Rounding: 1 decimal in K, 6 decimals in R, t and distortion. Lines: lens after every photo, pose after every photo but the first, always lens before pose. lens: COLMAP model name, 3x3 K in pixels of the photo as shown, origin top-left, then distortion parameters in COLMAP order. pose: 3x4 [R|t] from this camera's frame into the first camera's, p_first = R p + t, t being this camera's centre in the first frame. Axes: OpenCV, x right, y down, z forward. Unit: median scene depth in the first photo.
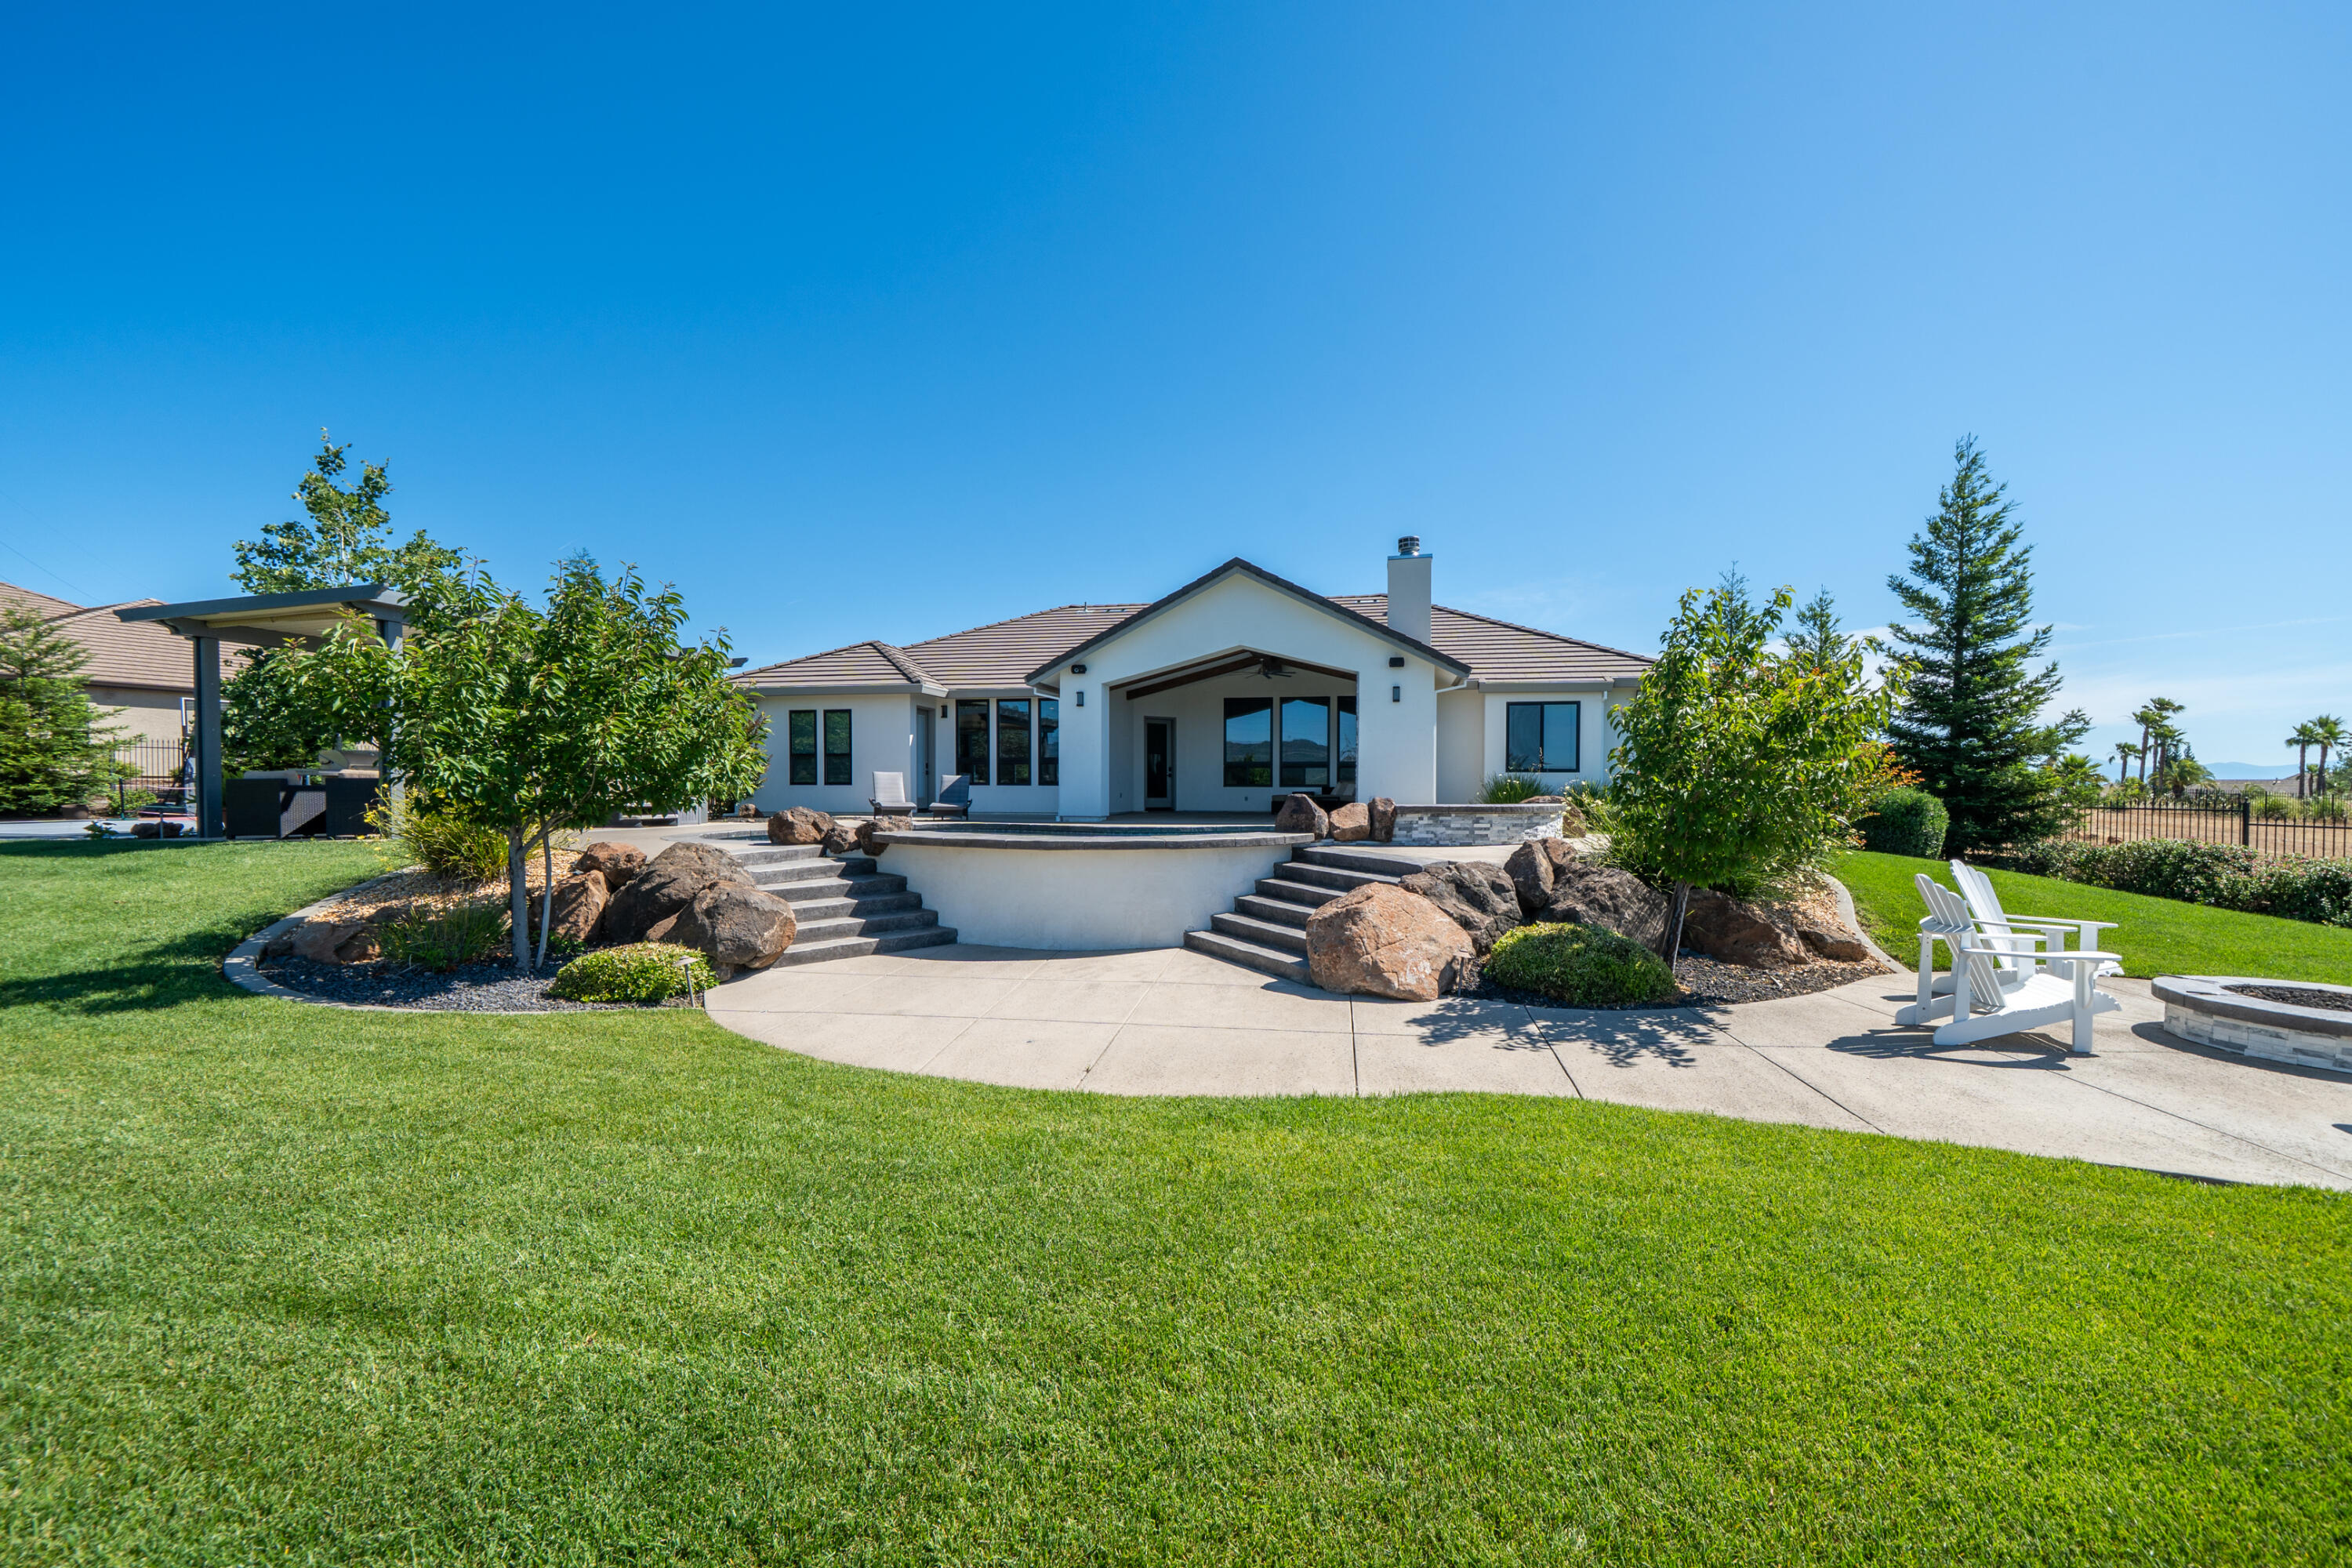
lens RADIAL K [[897.6, 0, 1225.3], [0, 897.6, 809.5], [0, 0, 1]] dist [-0.007660, 0.000014]
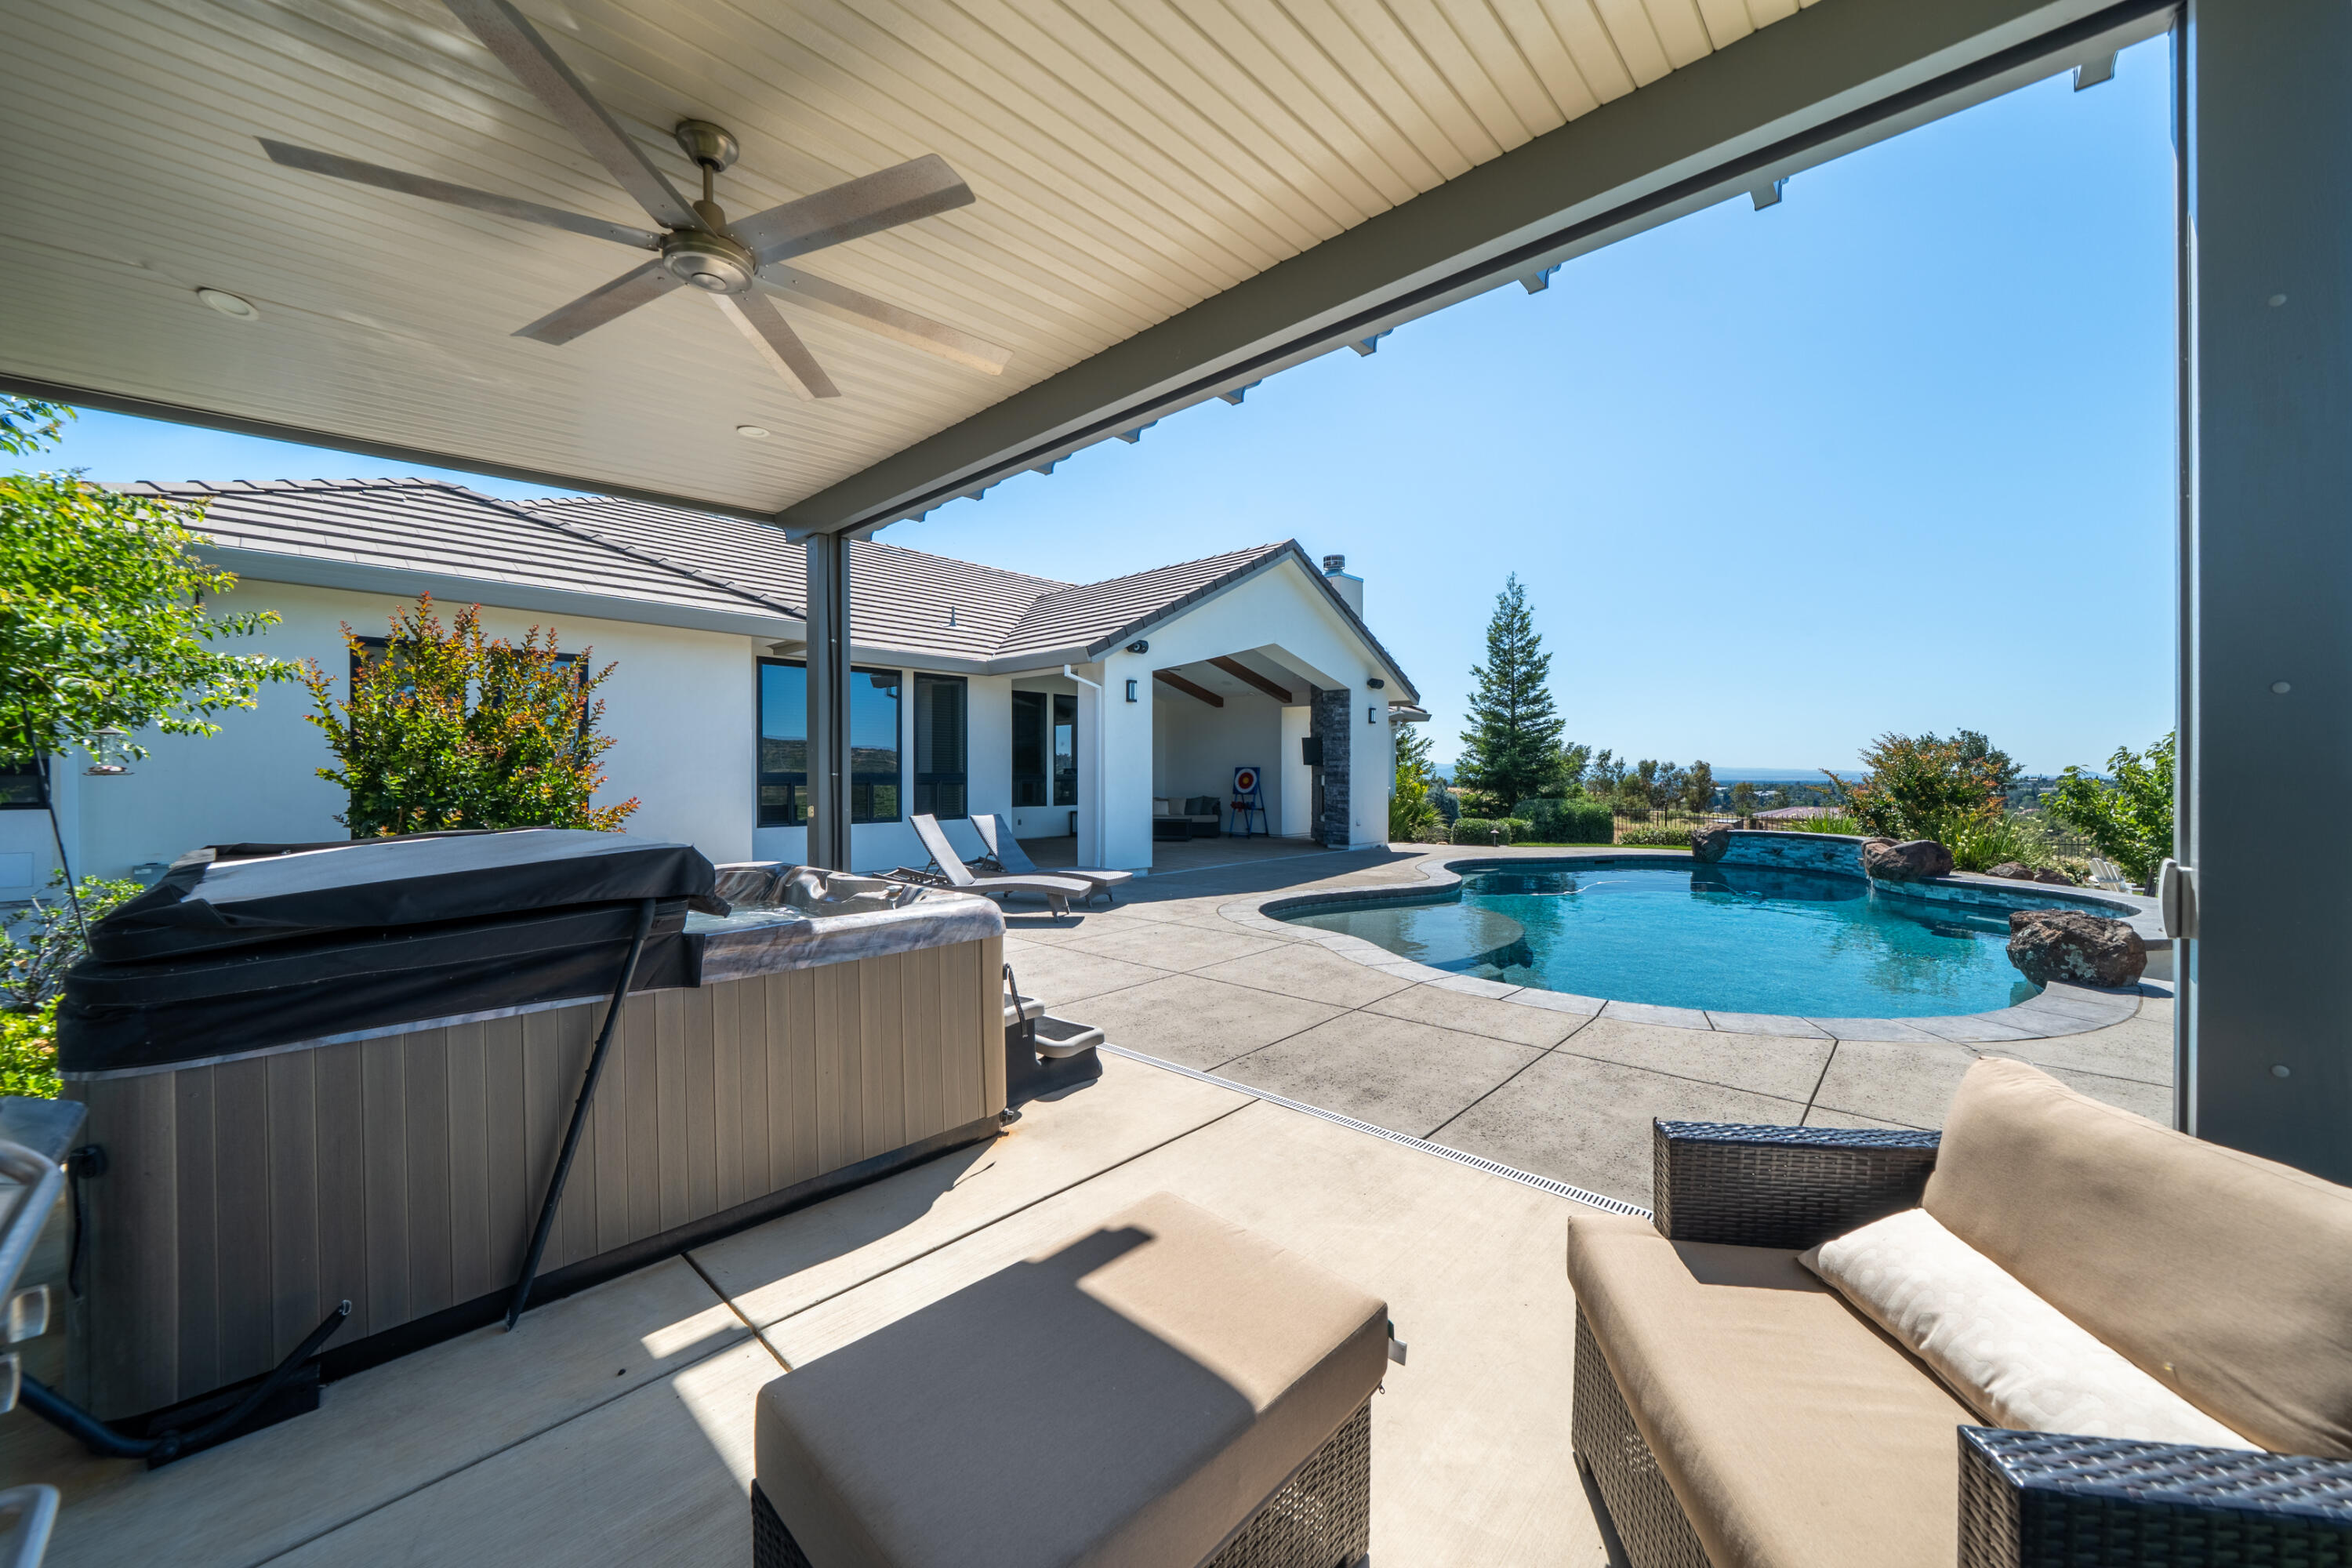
lens RADIAL K [[853.5, 0, 1175.0], [0, 853.5, 775.8], [0, 0, 1]] dist [-0.011816, 0.000007]
pose [[0.533147, -0.003478, 0.846015, -0.680953], [0.019782, 0.999769, -0.008356, -0.055918], [-0.845791, 0.021190, 0.533093, 0.649125]]
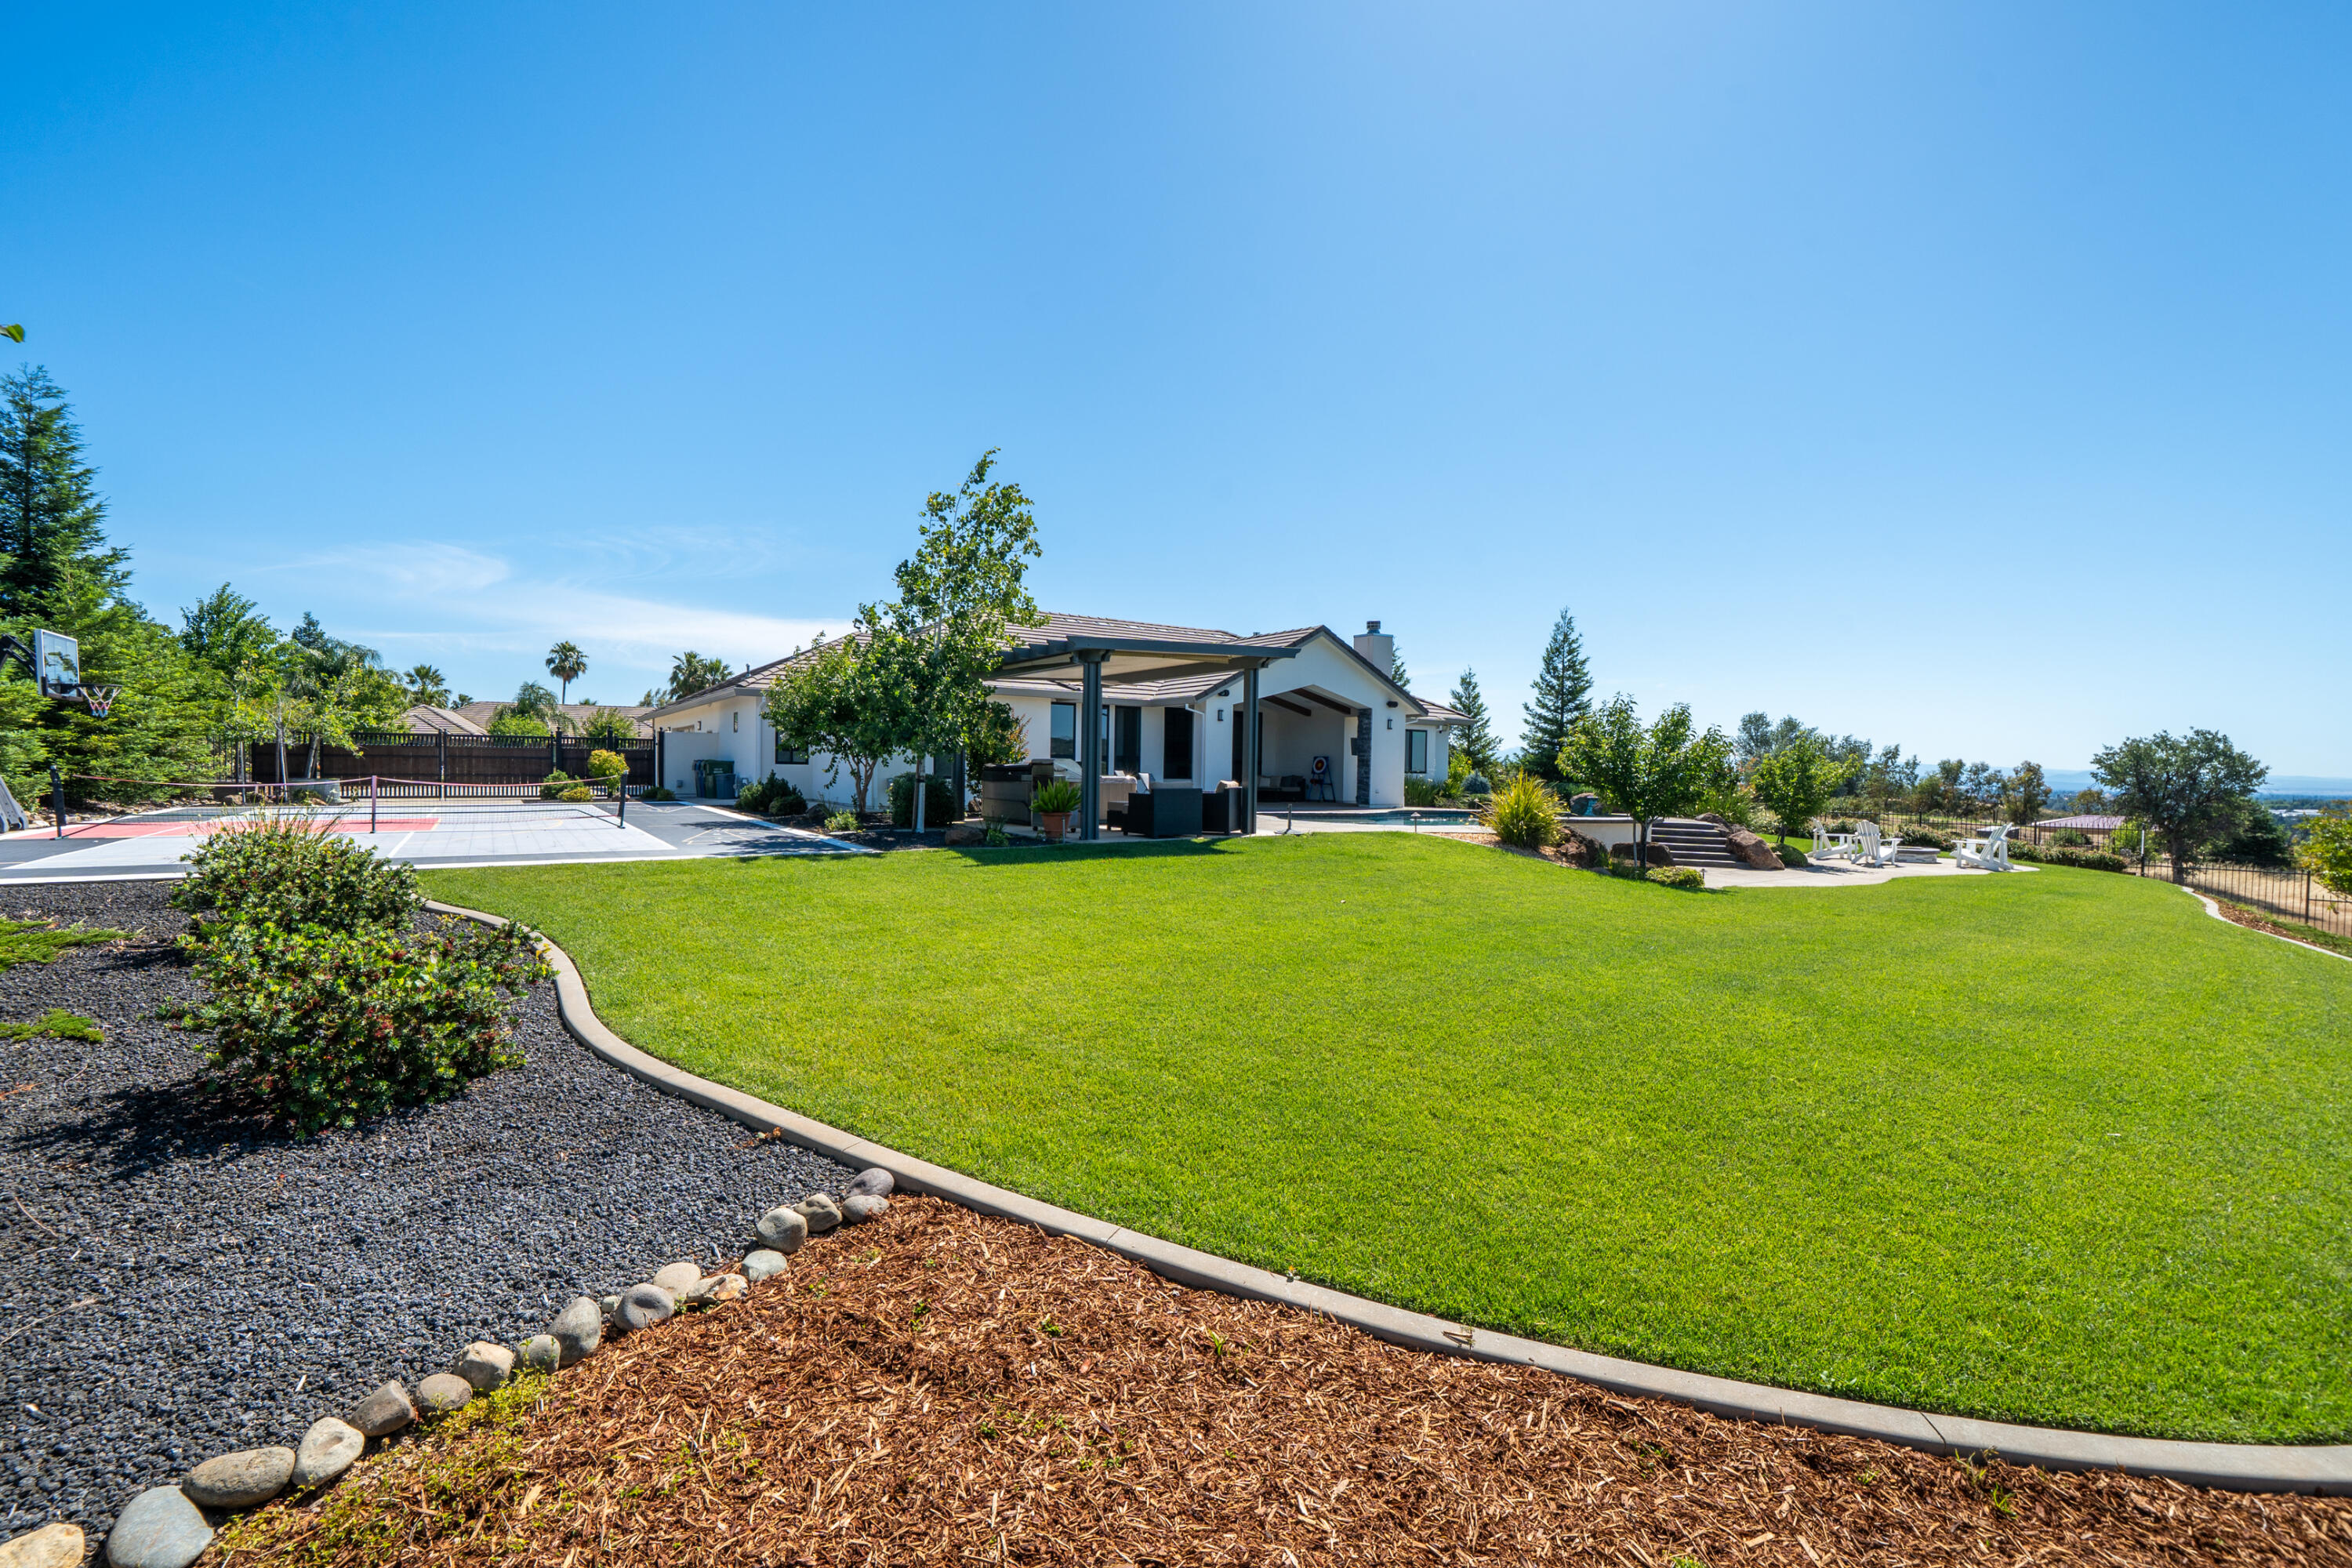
lens RADIAL K [[1008.6, 0, 1151.4], [0, 1008.6, 790.6], [0, 0, 1]] dist [-0.000966, -0.000387]
pose [[0.724139, -0.006764, 0.689621, -1.256105], [0.002275, 0.999970, 0.007419, -0.025761], [-0.689650, -0.003804, 0.724133, 0.011759]]
